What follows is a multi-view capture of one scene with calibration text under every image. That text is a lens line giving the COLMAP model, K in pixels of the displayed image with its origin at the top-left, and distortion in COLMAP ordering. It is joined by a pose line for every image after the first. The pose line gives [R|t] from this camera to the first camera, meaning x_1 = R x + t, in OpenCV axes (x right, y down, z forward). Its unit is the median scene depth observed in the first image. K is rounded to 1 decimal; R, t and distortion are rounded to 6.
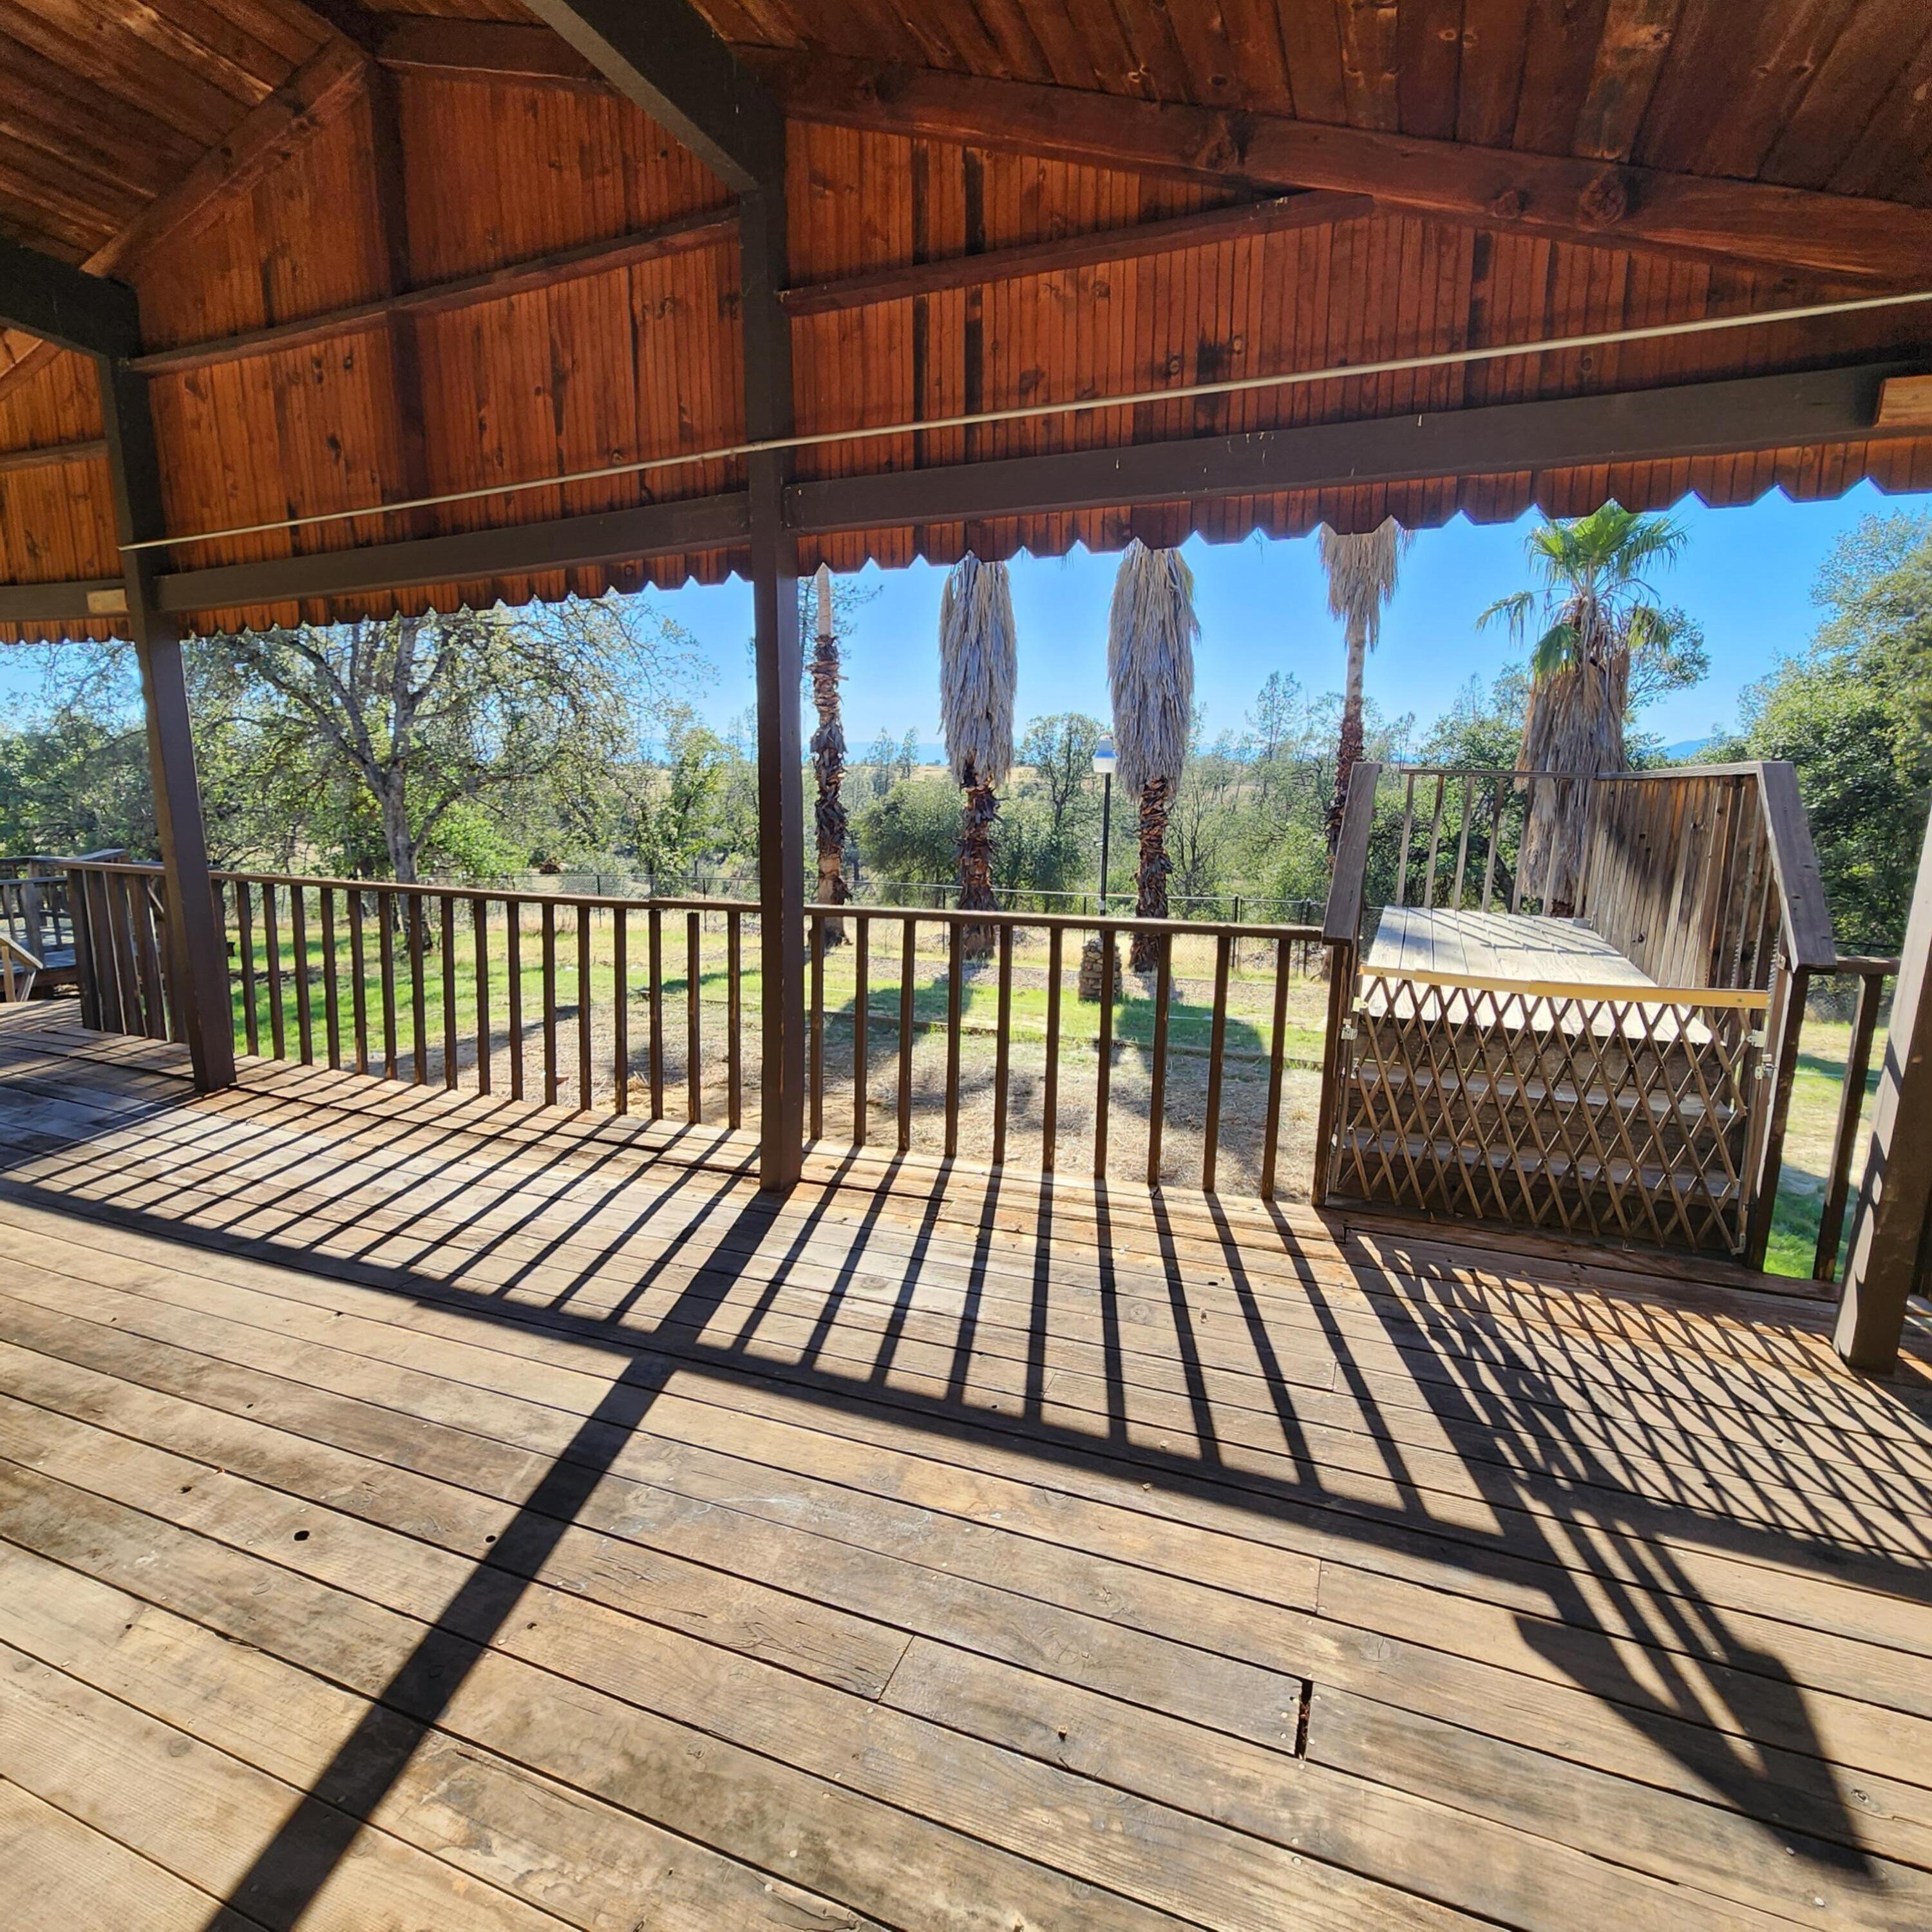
lens RADIAL K [[1065.0, 0, 961.2], [0, 1065.0, 975.8], [0, 0, 1]] dist [-0.001971, 0.003428]
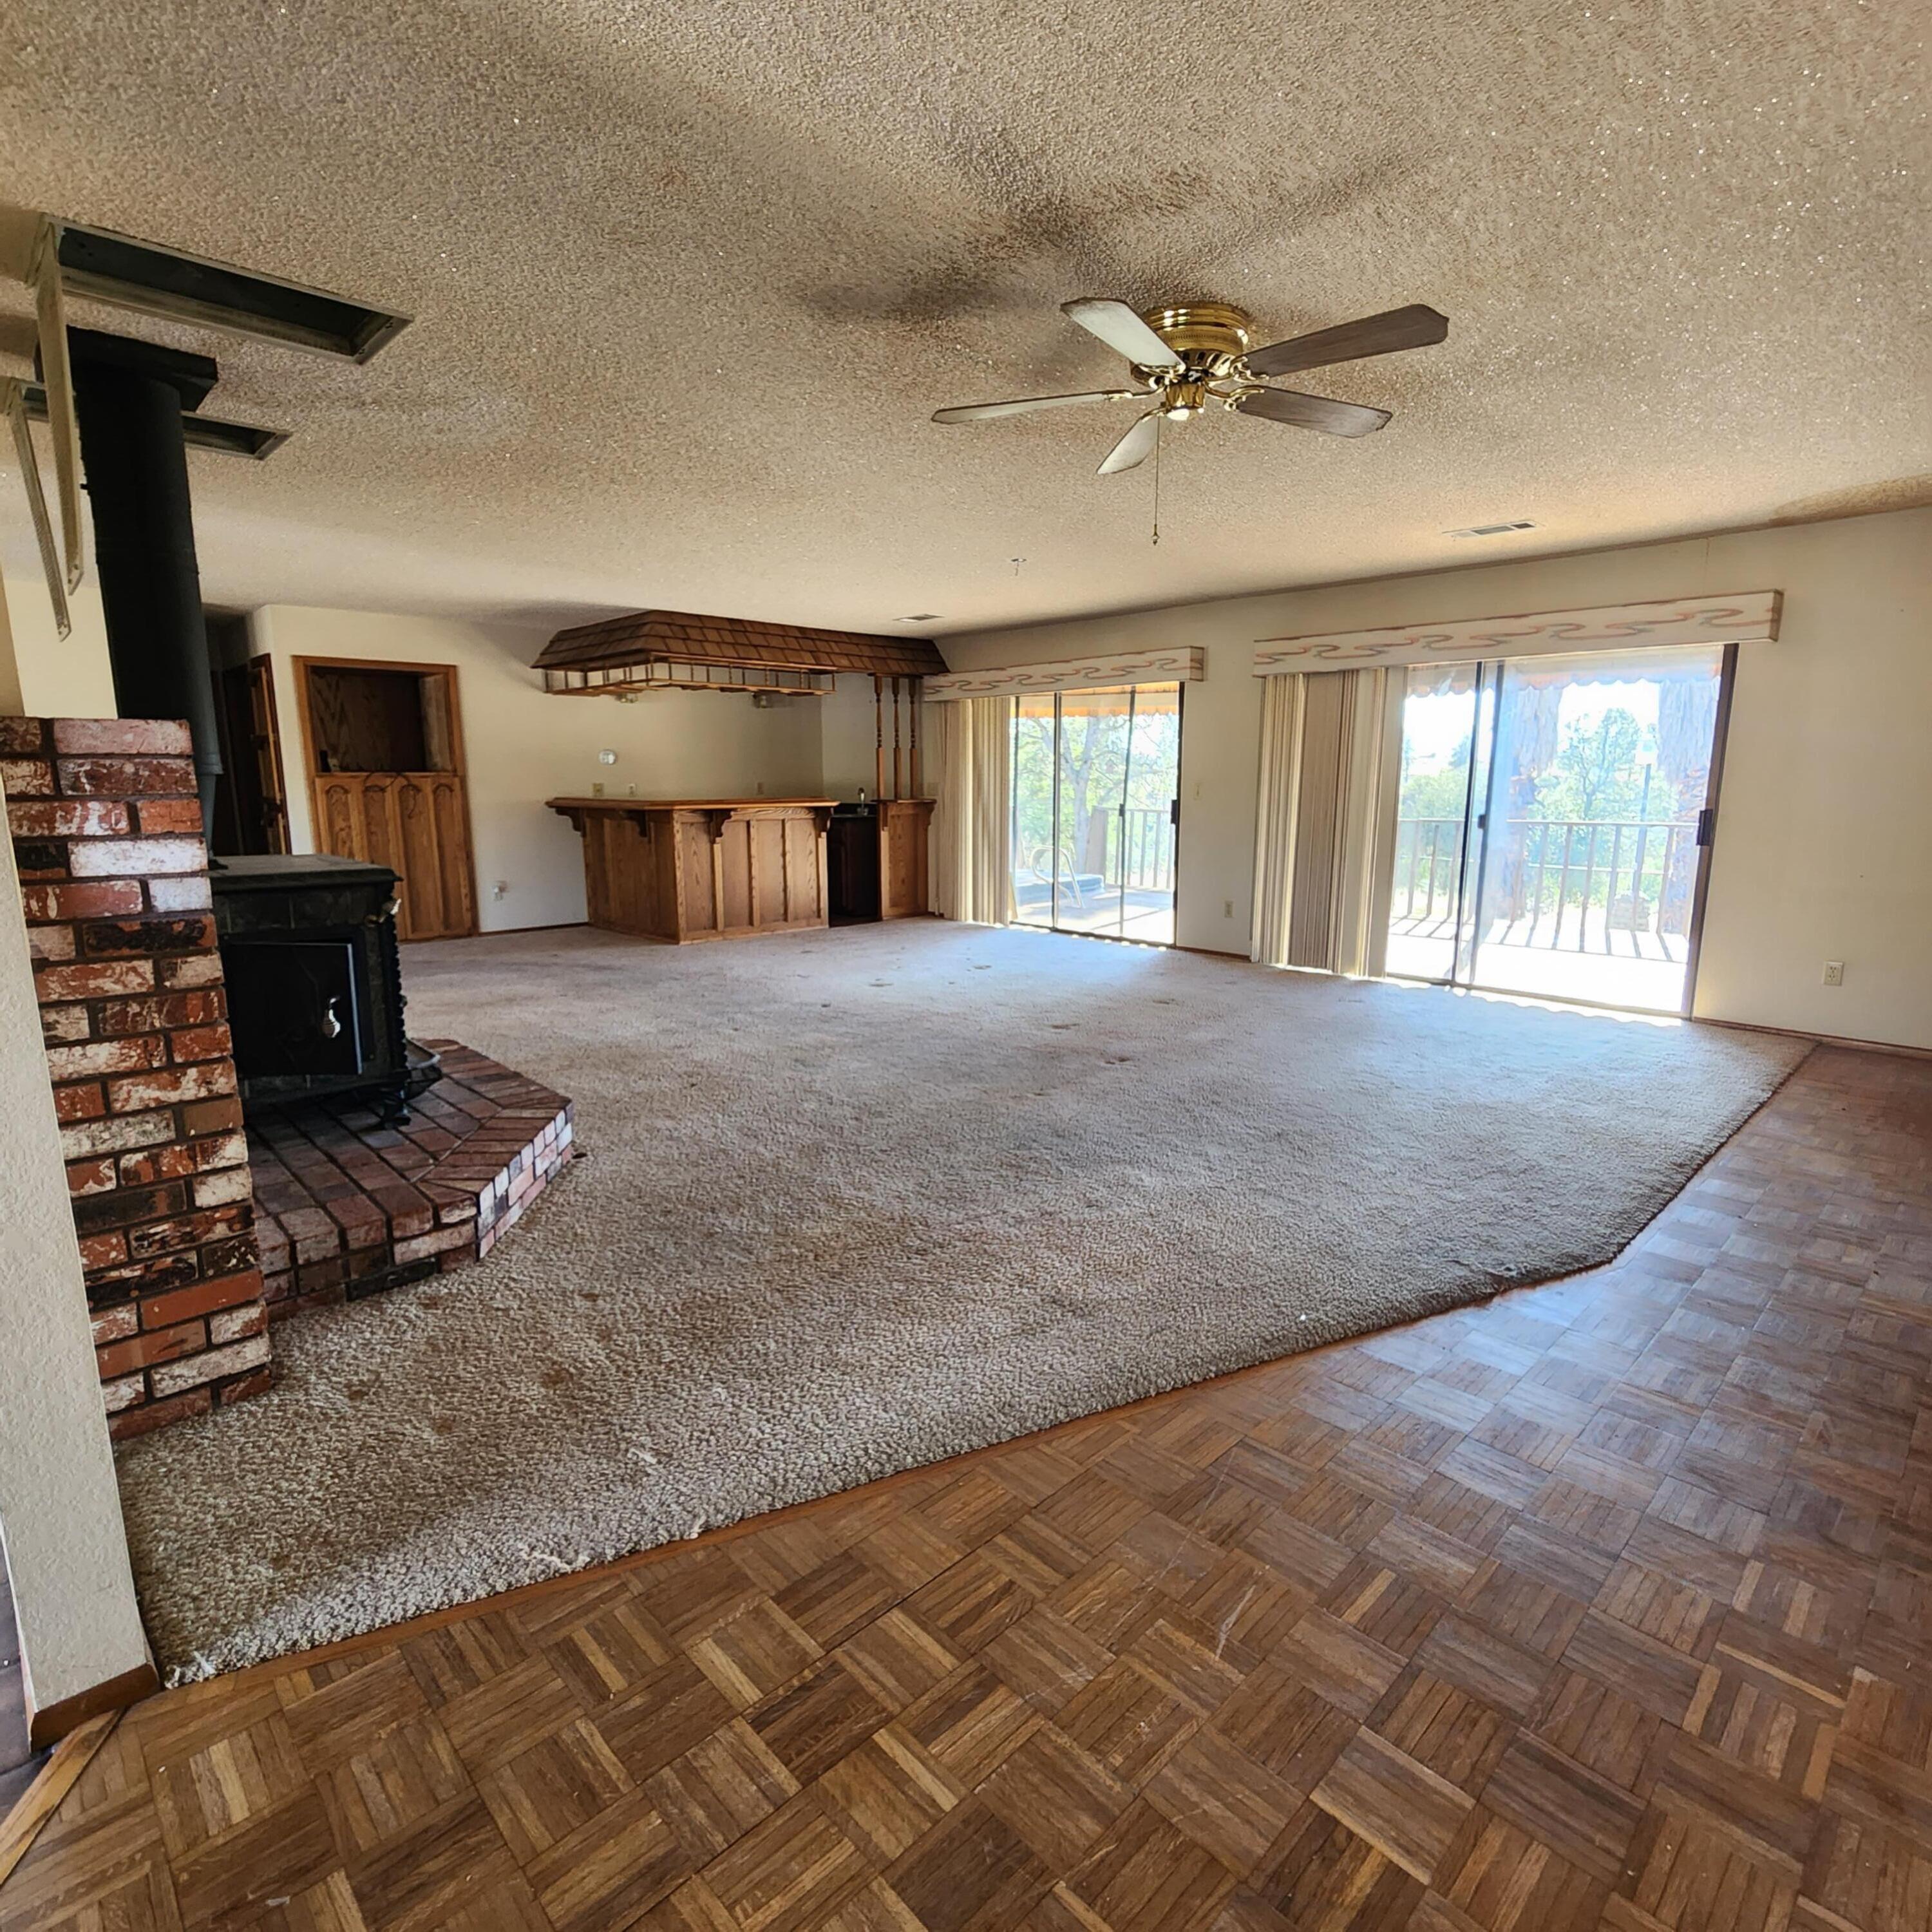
lens RADIAL K [[1065.0, 0, 961.2], [0, 1065.0, 975.8], [0, 0, 1]] dist [-0.001971, 0.003428]
pose [[0.908982, 0.071639, -0.410634, -0.041511], [-0.069581, 0.997376, 0.019978, 0.056874], [0.410988, 0.010413, 0.911581, -0.299549]]
